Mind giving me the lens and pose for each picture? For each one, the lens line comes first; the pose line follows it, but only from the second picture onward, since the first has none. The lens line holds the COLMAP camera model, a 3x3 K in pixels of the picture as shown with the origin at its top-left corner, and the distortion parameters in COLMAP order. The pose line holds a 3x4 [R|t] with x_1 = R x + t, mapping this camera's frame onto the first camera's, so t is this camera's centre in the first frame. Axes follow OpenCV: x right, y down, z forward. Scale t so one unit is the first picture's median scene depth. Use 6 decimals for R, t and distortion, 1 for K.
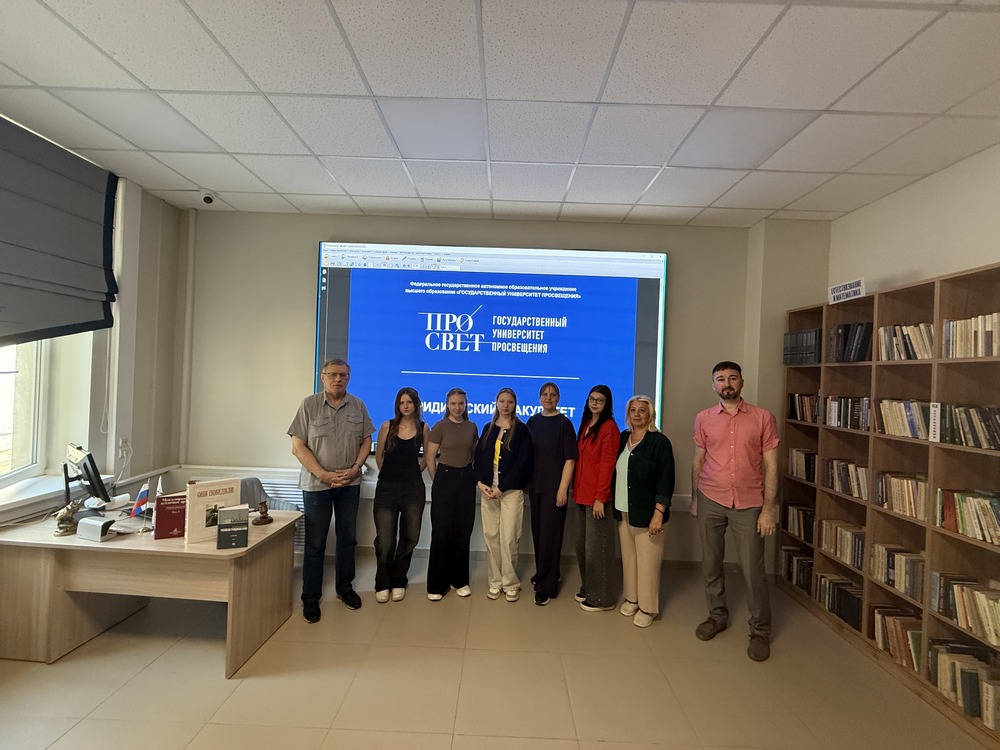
lens RADIAL K [[398.7, 0, 501.1], [0, 398.7, 370.5], [0, 0, 1]] dist [-0.000007, 0.000130]
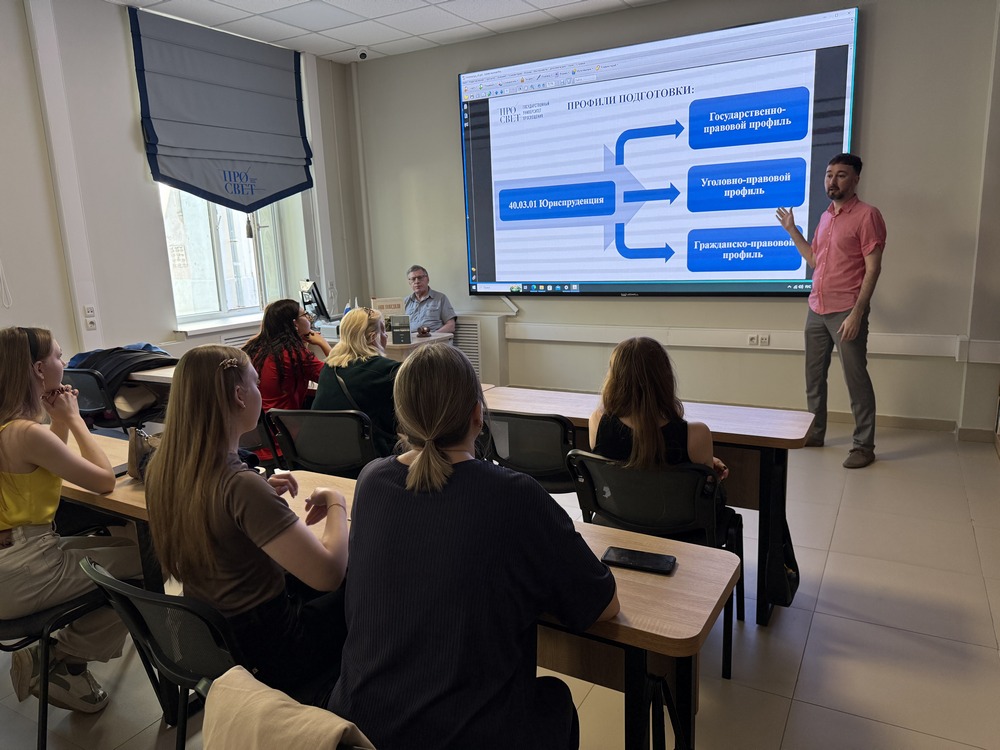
lens RADIAL K [[727.6, 0, 500.7], [0, 727.6, 396.1], [0, 0, 1]] dist [0.006653, -0.005356]
pose [[0.871190, 0.037681, -0.489499, 0.531285], [0.072638, 0.976183, 0.204425, 0.084901], [0.485543, -0.213649, 0.847704, -0.618530]]
